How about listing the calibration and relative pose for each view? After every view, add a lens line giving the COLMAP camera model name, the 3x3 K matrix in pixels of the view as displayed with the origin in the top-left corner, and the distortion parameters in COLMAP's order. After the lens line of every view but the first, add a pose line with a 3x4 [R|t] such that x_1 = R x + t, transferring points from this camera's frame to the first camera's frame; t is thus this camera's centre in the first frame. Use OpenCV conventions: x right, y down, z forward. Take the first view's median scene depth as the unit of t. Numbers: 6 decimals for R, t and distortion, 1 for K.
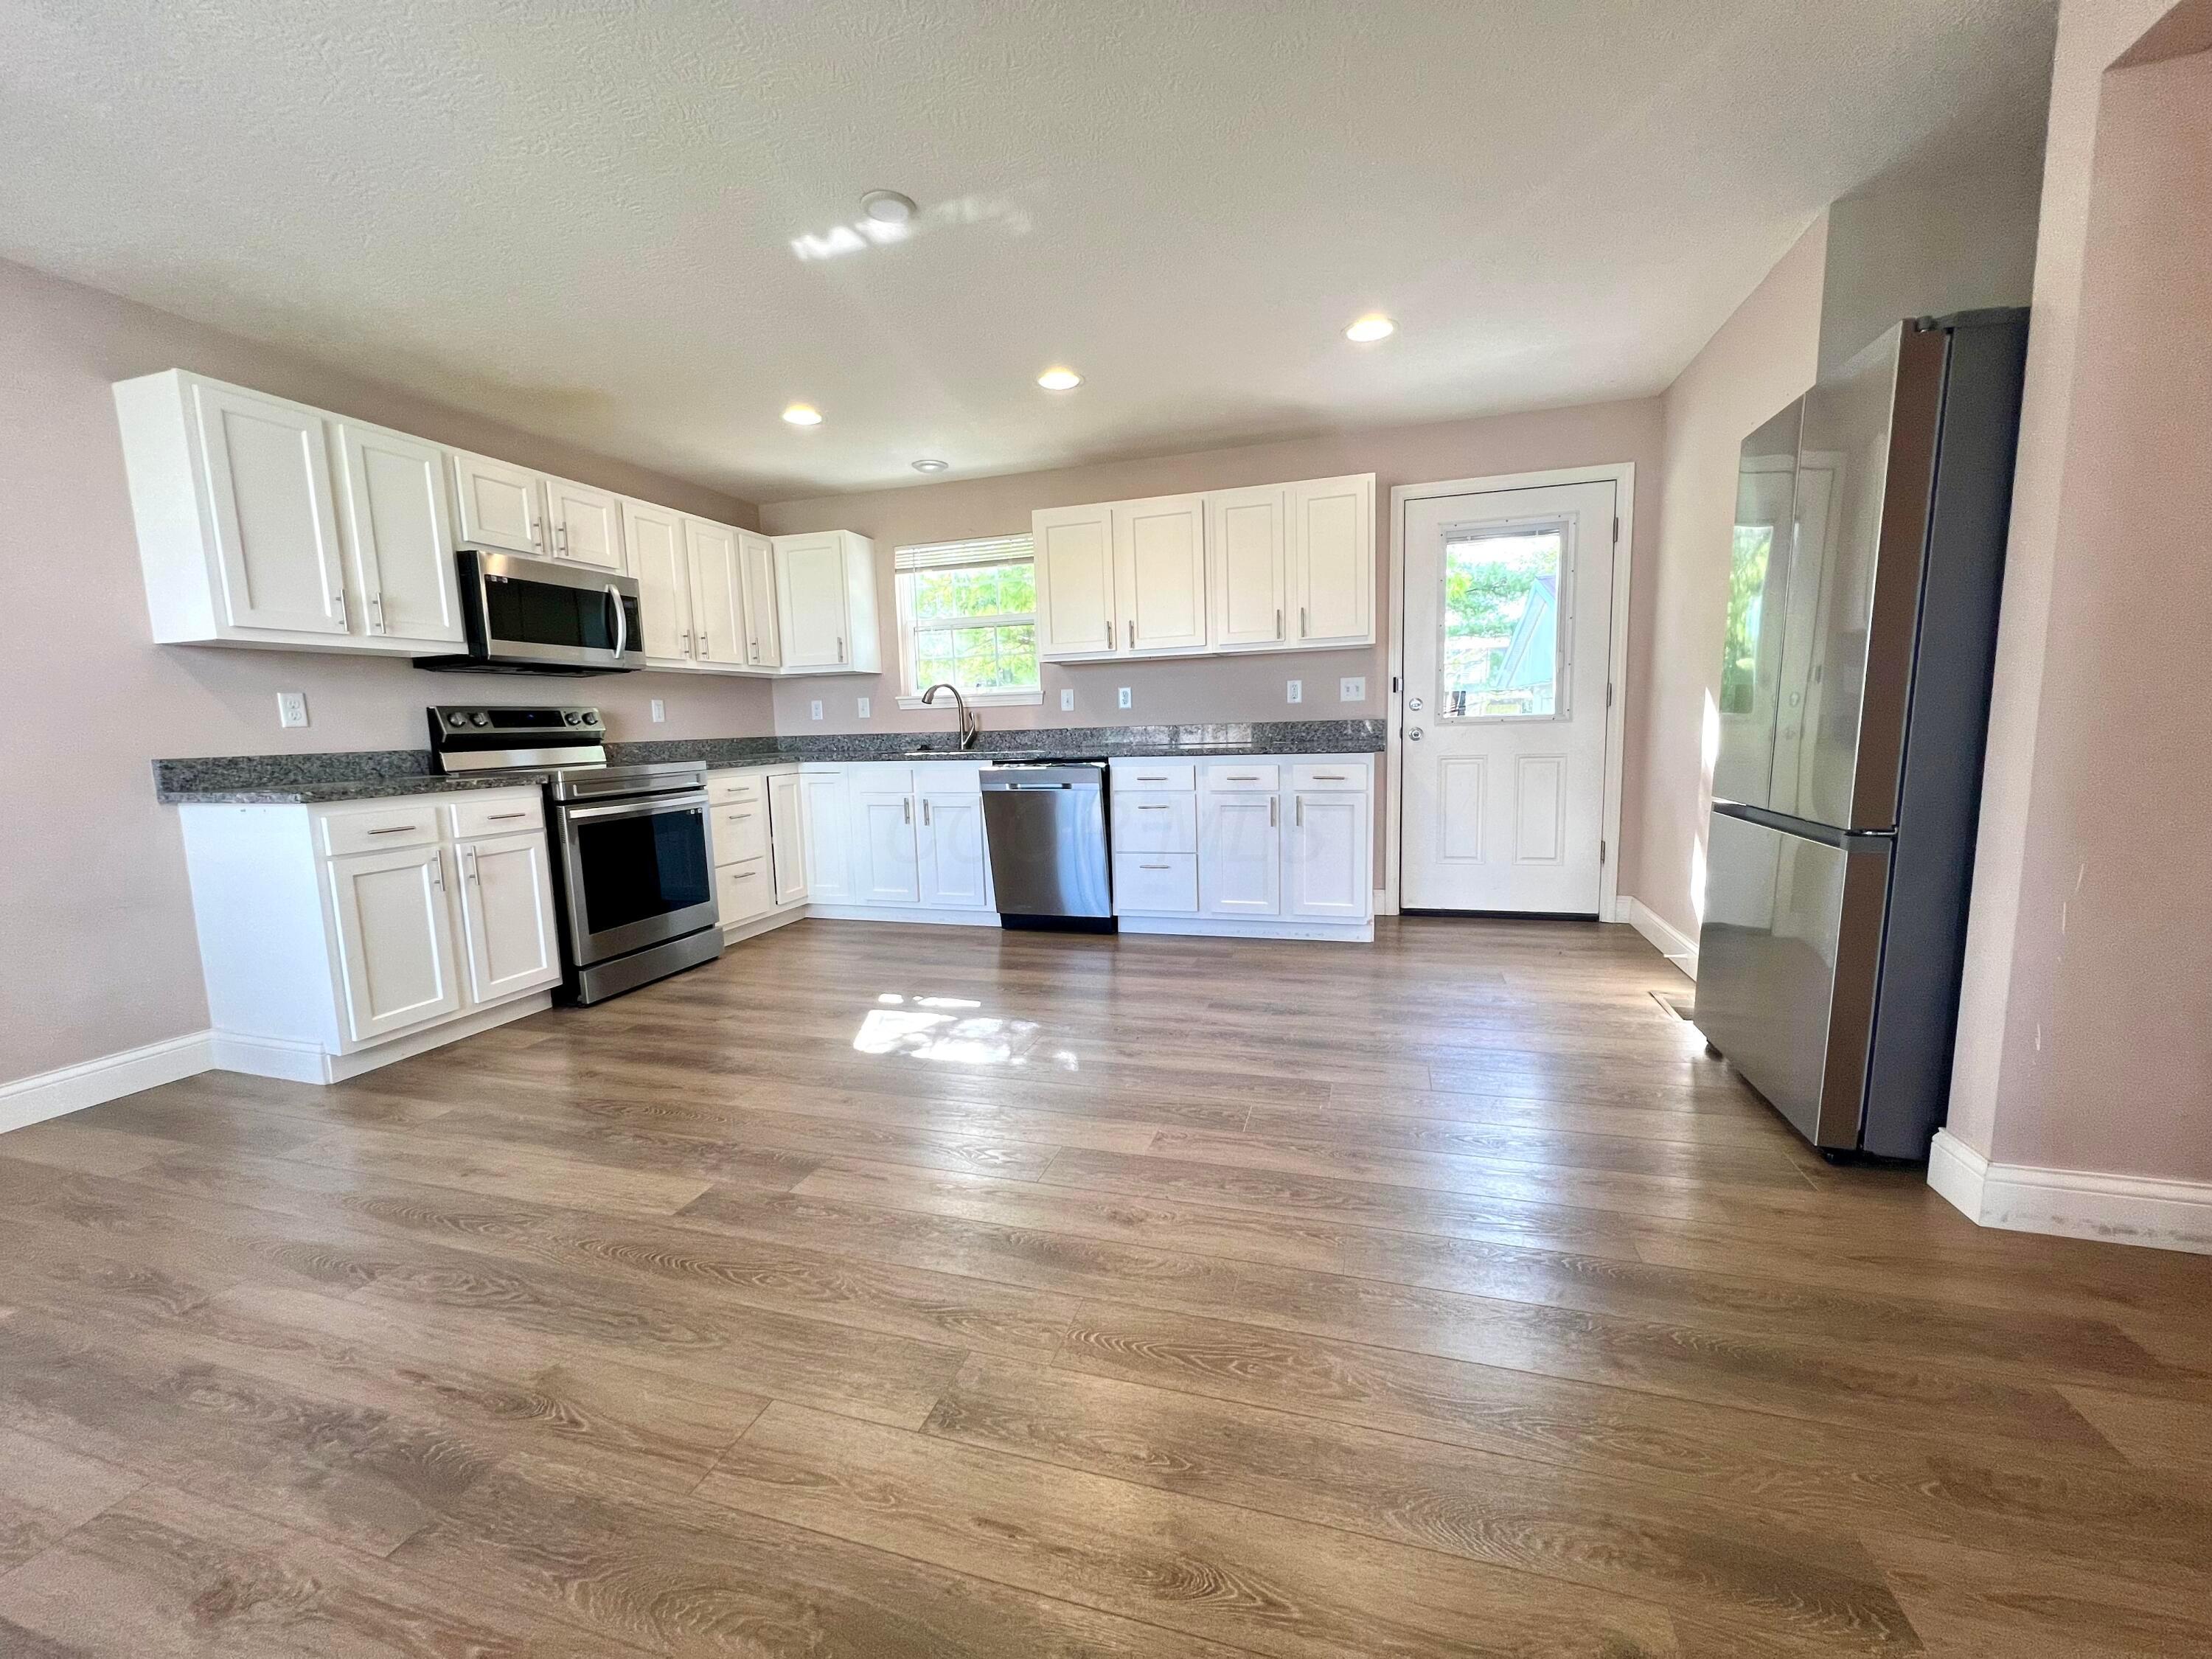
lens RADIAL K [[876.6, 0, 1104.0], [0, 876.6, 831.0], [0, 0, 1]] dist [0.001155, 0.000563]
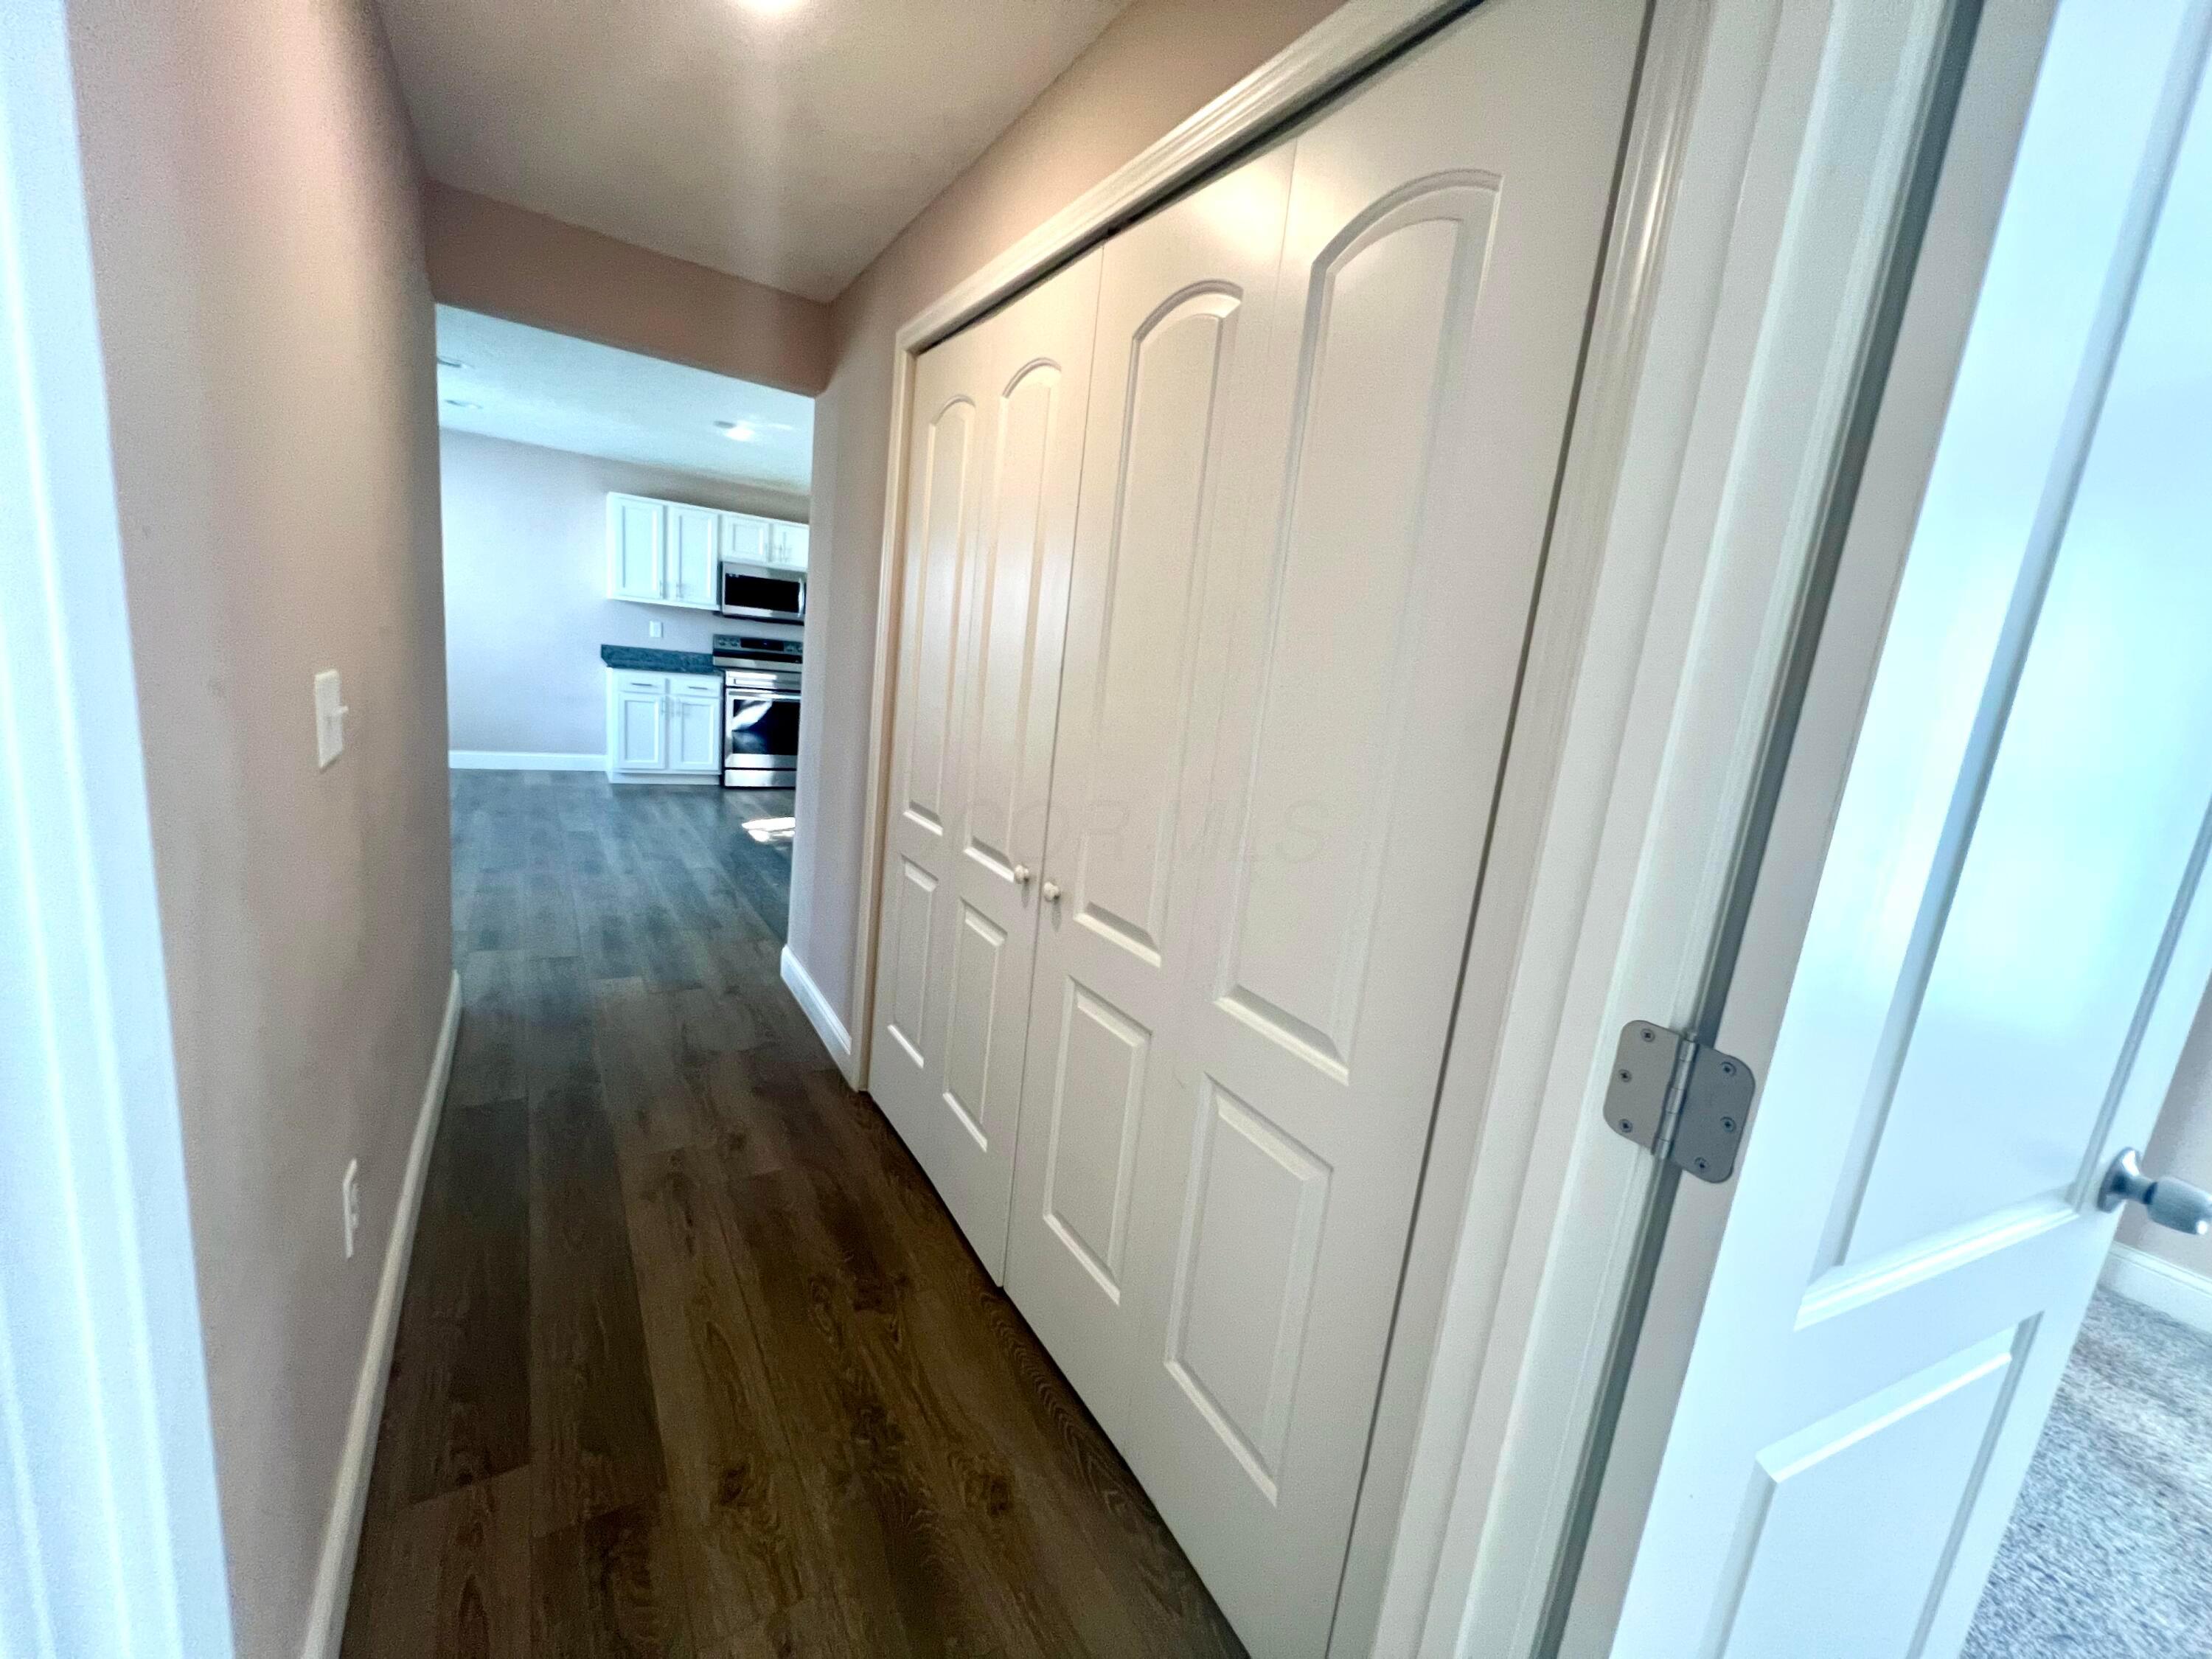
lens RADIAL K [[876.6, 0, 1107.8], [0, 876.6, 832.0], [0, 0, 1]] dist [0.001155, 0.000563]
pose [[0.757022, 0.232115, -0.610771, 1.324480], [-0.205868, 0.971894, 0.114190, -0.112581], [0.620110, 0.039294, 0.783530, -0.044113]]
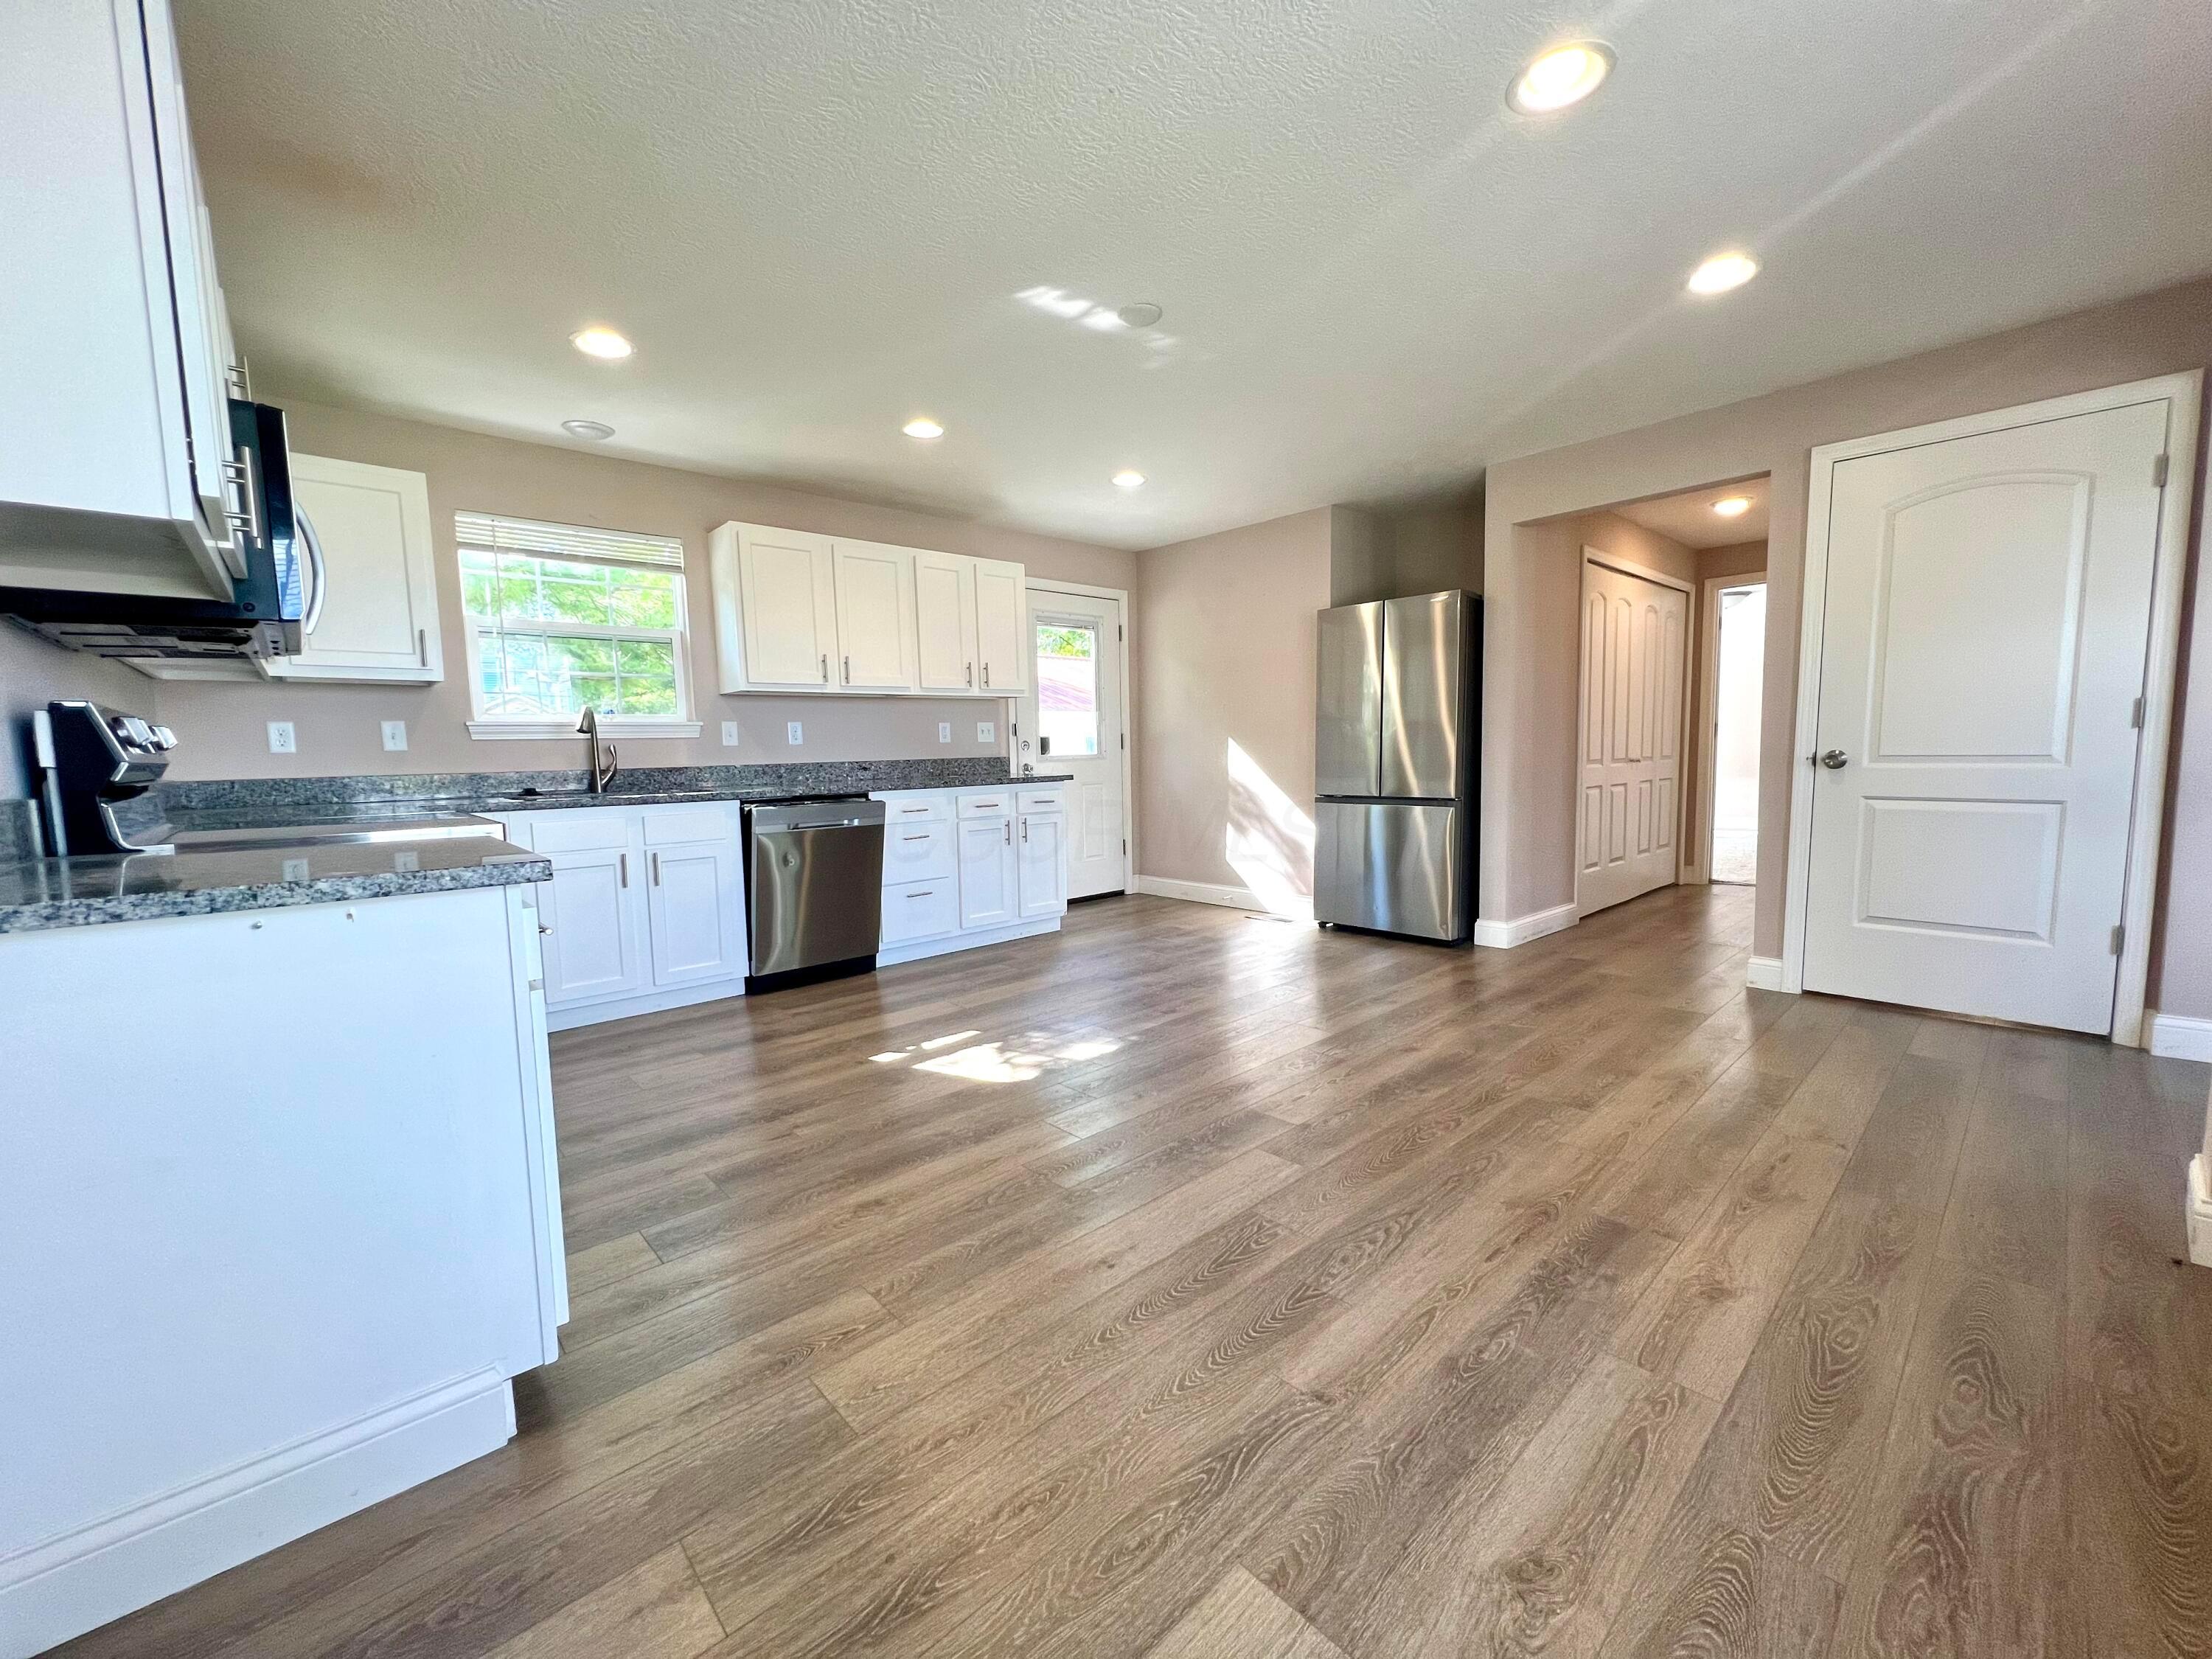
lens RADIAL K [[876.6, 0, 1104.6], [0, 876.6, 828.8], [0, 0, 1]] dist [0.001155, 0.000563]
pose [[0.510990, -0.062018, 0.857347, -0.883083], [0.114920, 0.993369, 0.003364, -0.018563], [-0.851870, 0.096808, 0.514729, 0.327177]]
